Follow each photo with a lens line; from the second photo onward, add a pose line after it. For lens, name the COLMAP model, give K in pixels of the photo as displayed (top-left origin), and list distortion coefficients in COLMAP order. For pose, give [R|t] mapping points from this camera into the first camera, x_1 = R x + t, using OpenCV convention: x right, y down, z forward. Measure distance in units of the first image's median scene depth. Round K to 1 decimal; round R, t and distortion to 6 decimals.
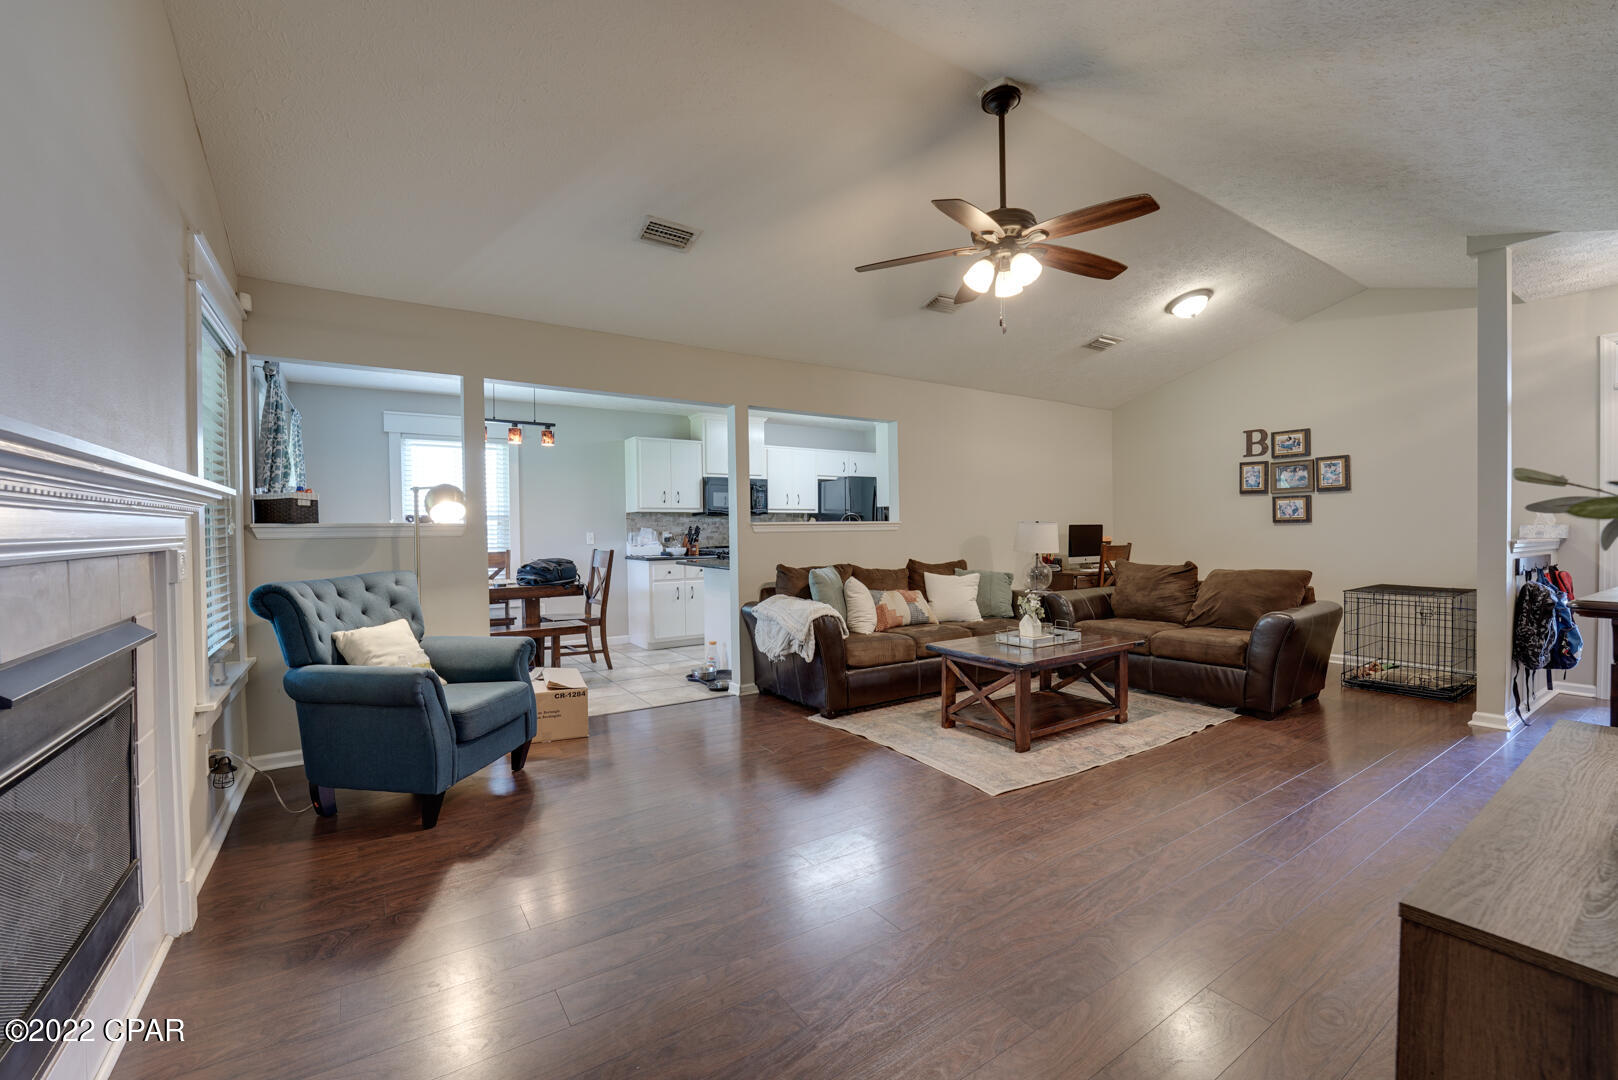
lens RADIAL K [[665.3, 0, 807.0], [0, 665.3, 540.1], [0, 0, 1]] dist [-0.022385, 0.000164]
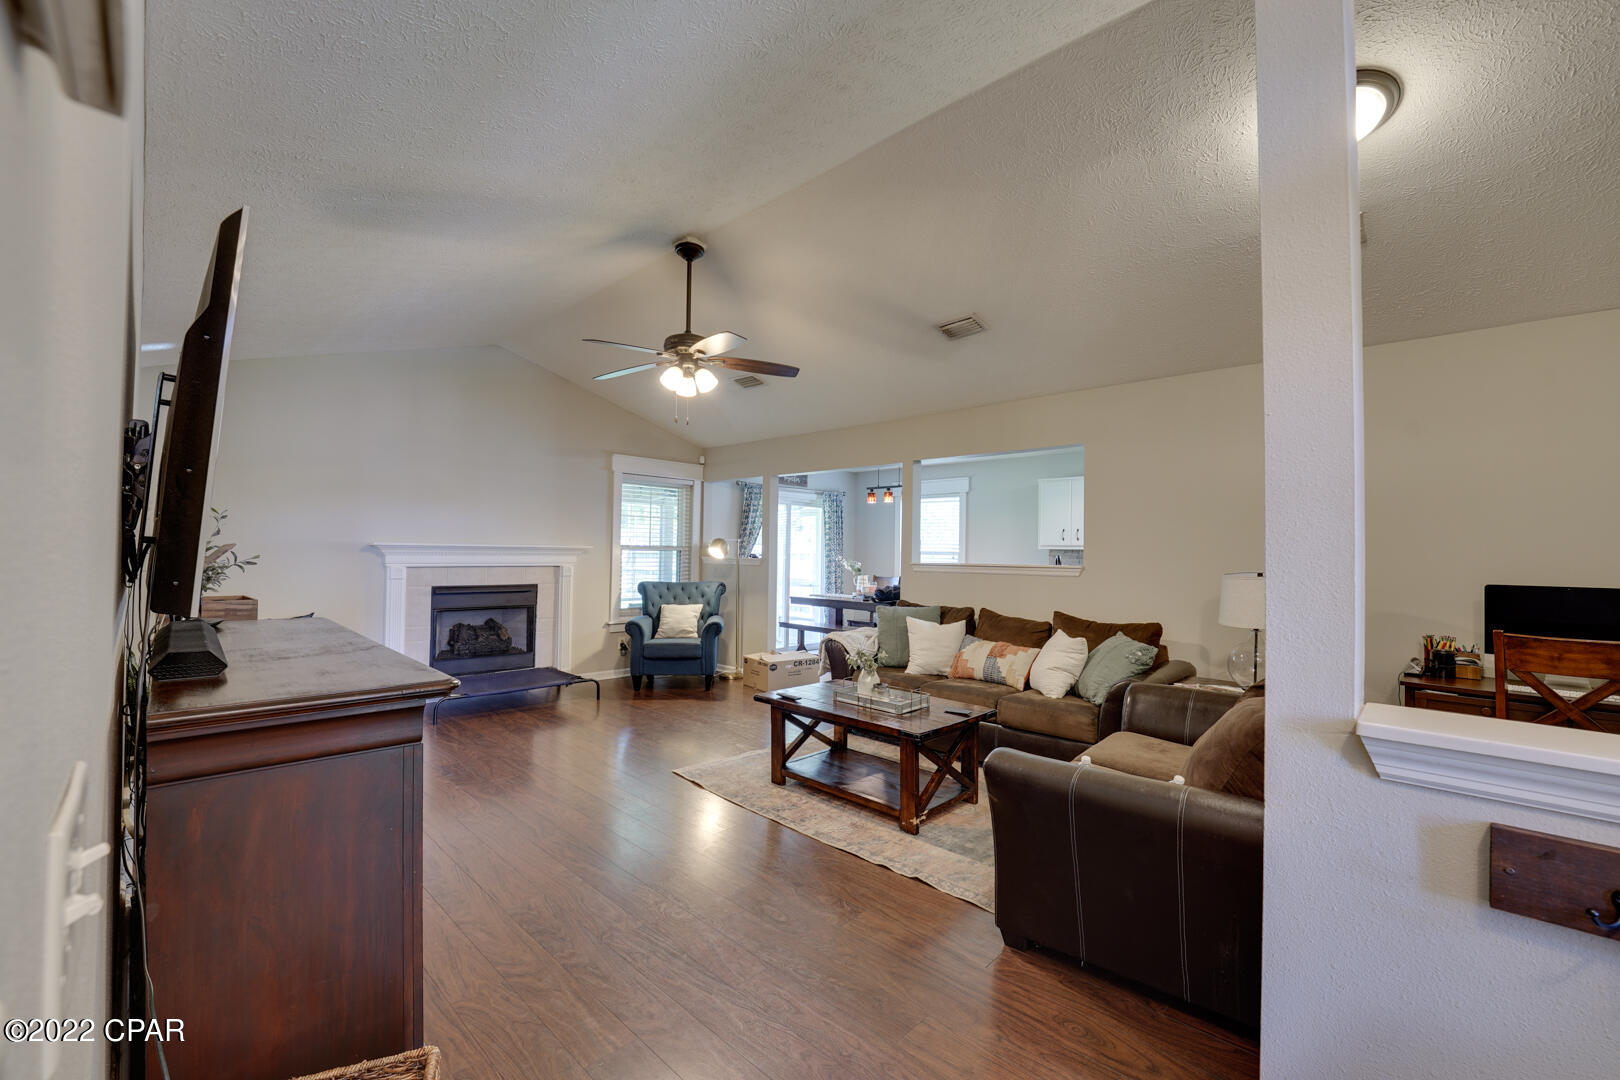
lens RADIAL K [[666.1, 0, 818.3], [0, 666.1, 535.1], [0, 0, 1]] dist [-0.022385, 0.000164]
pose [[0.231028, -0.010744, -0.972888, 0.965912], [-0.036607, 0.999135, -0.019727, -0.042081], [0.972258, 0.040172, 0.230435, 0.560491]]
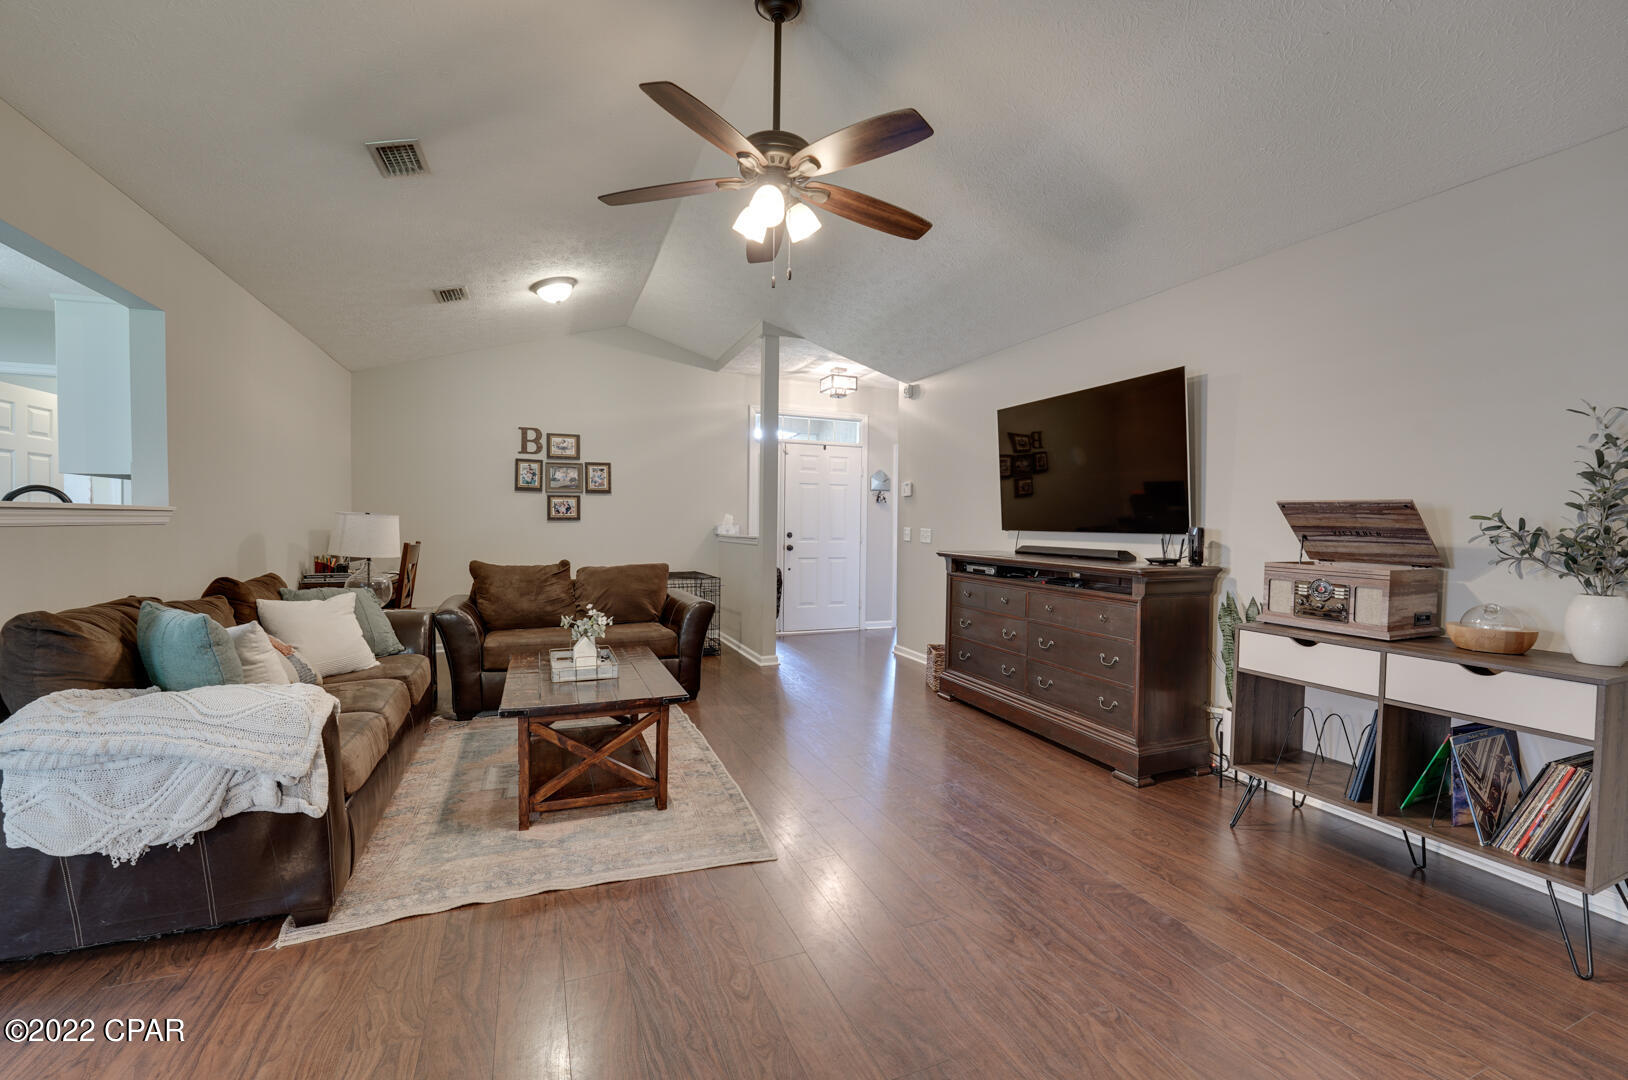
lens RADIAL K [[669.4, 0, 809.2], [0, 669.4, 534.1], [0, 0, 1]] dist [-0.022385, 0.000164]
pose [[0.197279, -0.003315, 0.980342, -0.295405], [0.003590, 0.999990, 0.002659, -0.006513], [-0.980341, 0.002995, 0.197289, 0.467427]]
